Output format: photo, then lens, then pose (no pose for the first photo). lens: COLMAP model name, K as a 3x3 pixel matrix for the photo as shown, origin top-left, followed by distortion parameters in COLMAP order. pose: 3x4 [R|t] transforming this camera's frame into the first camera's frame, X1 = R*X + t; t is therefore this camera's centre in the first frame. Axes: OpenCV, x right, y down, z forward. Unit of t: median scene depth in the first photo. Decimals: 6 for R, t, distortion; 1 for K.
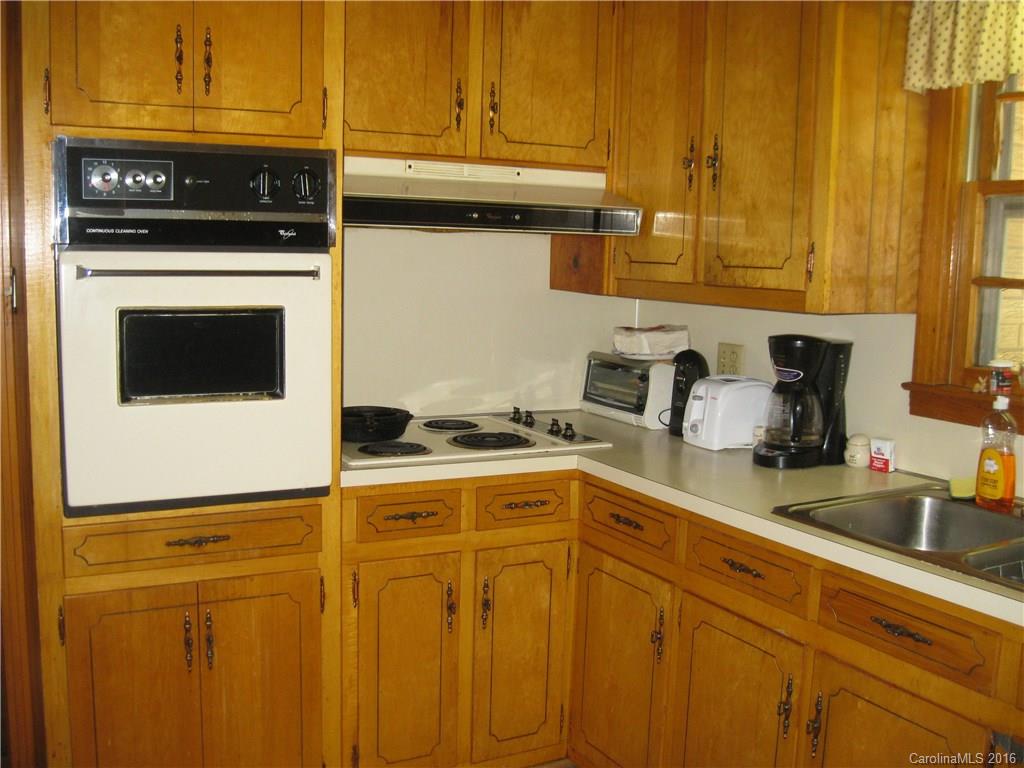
lens RADIAL K [[1050.8, 0, 498.6], [0, 1050.8, 380.4], [0, 0, 1]] dist [-0.106019, 0.000000]
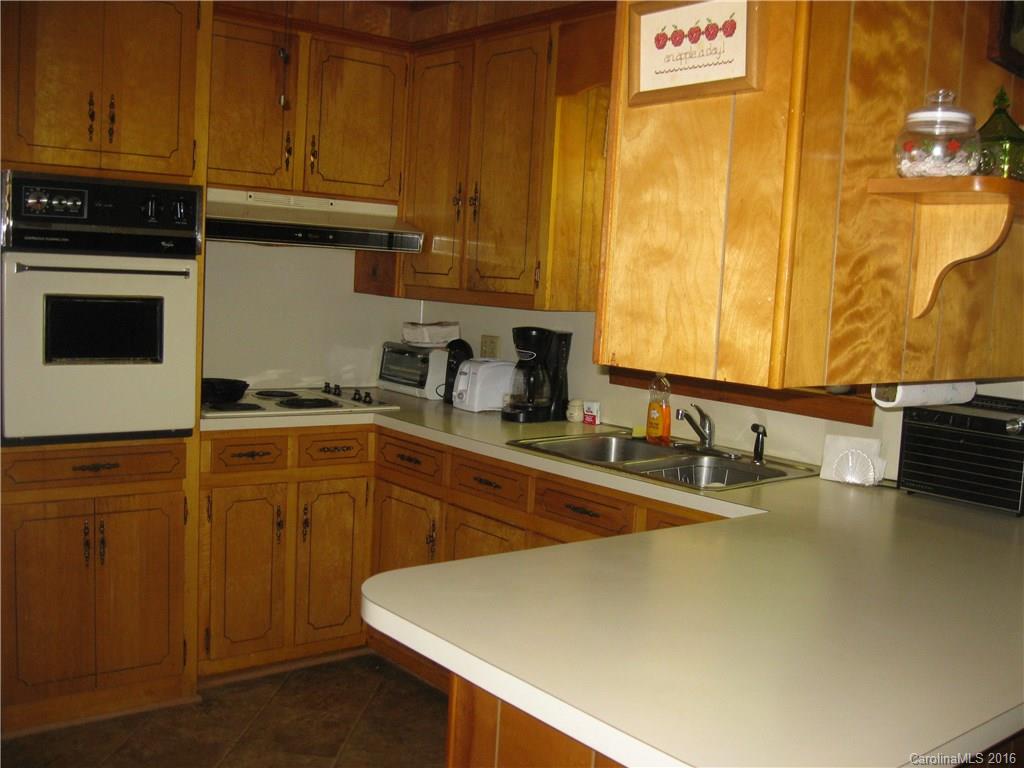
lens RADIAL K [[1050.8, 0, 518.2], [0, 1050.8, 397.7], [0, 0, 1]] dist [-0.106019, 0.000000]
pose [[0.978553, 0.006164, 0.205901, -0.023784], [-0.006464, 0.999979, 0.000783, 0.053444], [-0.205892, -0.002097, 0.978572, -0.400834]]
